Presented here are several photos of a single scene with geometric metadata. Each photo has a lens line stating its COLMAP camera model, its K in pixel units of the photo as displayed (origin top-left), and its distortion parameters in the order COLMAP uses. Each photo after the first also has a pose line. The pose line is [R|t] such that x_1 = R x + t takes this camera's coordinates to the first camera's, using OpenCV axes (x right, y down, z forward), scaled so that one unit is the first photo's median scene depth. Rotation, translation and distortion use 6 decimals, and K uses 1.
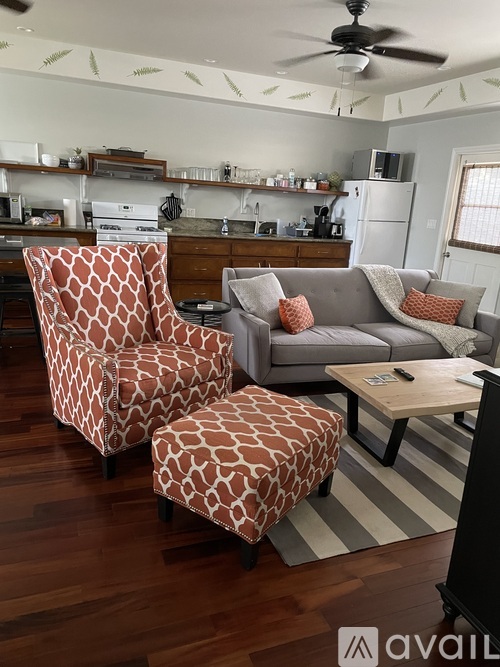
lens RADIAL K [[513.9, 0, 250.0], [0, 513.9, 333.5], [0, 0, 1]] dist [0.051810, -0.122692]
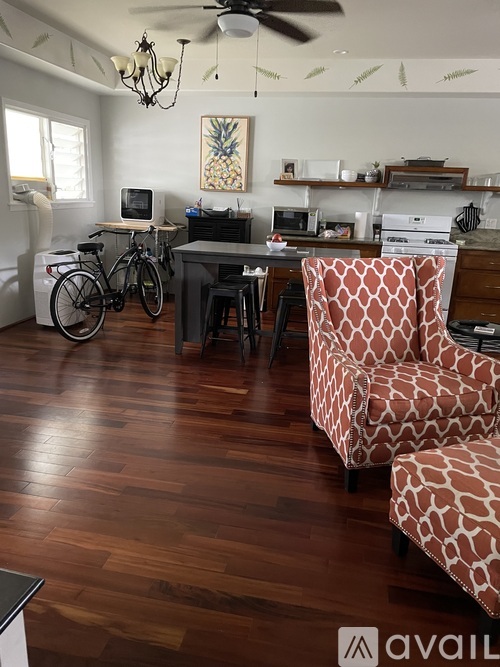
lens RADIAL K [[501.3, 0, 250.0], [0, 501.3, 333.5], [0, 0, 1]] dist [0.062981, -0.112239]
pose [[0.820713, 0.111061, -0.560442, 0.074525], [-0.122267, 0.992341, 0.017601, -0.013610], [0.558105, 0.054078, 0.828007, 0.072307]]
